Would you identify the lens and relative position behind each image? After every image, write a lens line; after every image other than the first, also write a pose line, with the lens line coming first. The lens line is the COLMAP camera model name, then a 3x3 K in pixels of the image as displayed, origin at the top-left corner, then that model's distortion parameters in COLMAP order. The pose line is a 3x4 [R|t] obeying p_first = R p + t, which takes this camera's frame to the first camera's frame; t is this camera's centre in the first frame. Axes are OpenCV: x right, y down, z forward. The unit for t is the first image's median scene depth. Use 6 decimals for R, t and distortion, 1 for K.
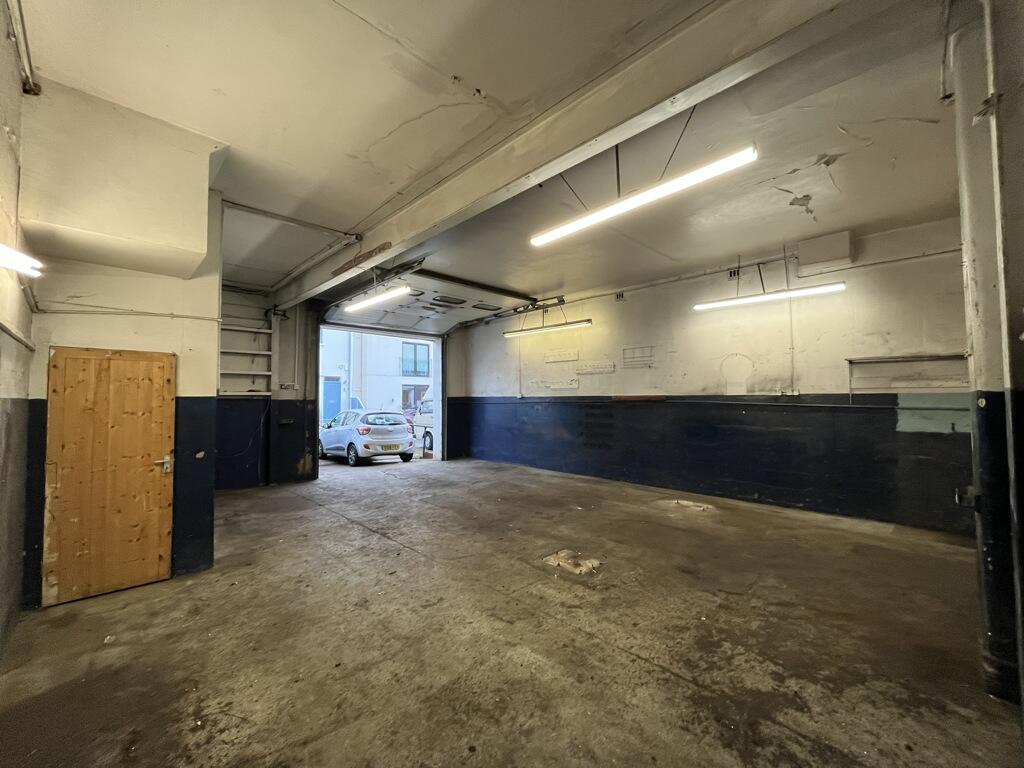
lens RADIAL K [[411.2, 0, 507.7], [0, 411.2, 380.9], [0, 0, 1]] dist [-0.002347, 0.000318]
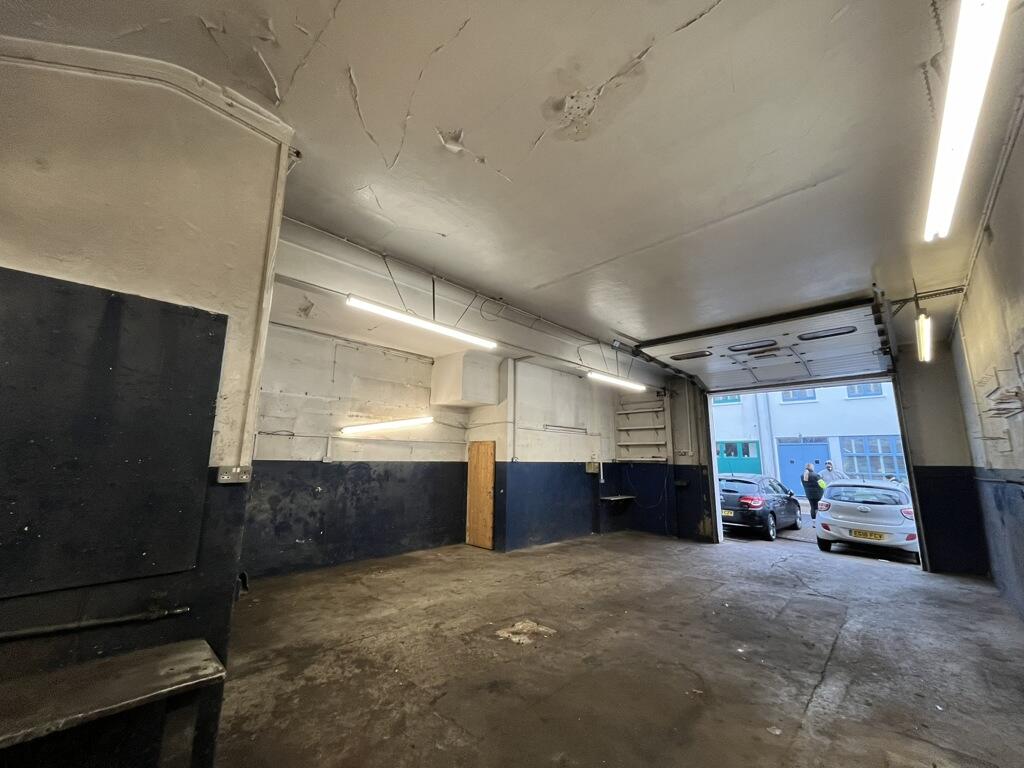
lens RADIAL K [[411.2, 0, 509.1], [0, 411.2, 381.9], [0, 0, 1]] dist [-0.002347, 0.000318]
pose [[0.025559, -0.179093, -0.983500, 1.229537], [0.031054, 0.983489, -0.178284, 0.013773], [0.999191, -0.025985, 0.030698, 0.924921]]
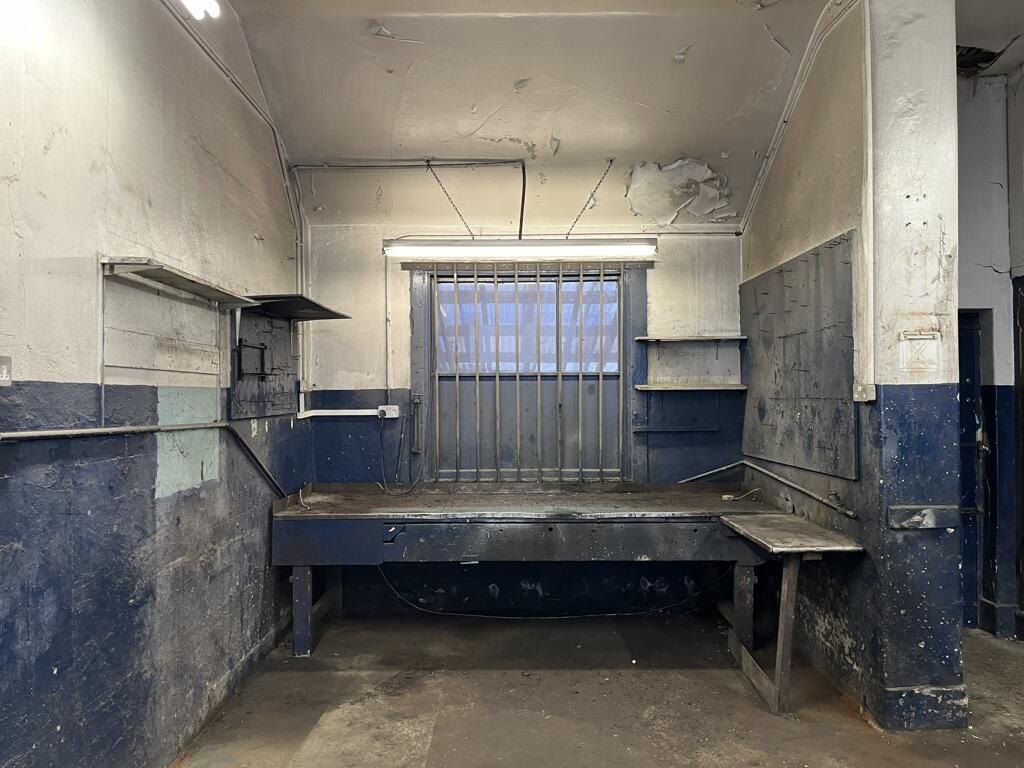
lens RADIAL K [[778.1, 0, 510.6], [0, 778.1, 380.6], [0, 0, 1]] dist [0.054267, 0.001045]
pose [[-0.711602, 0.022655, 0.702218, 0.349826], [-0.019082, 0.998488, -0.051550, 0.065197], [-0.702324, -0.050083, -0.710094, 1.539235]]
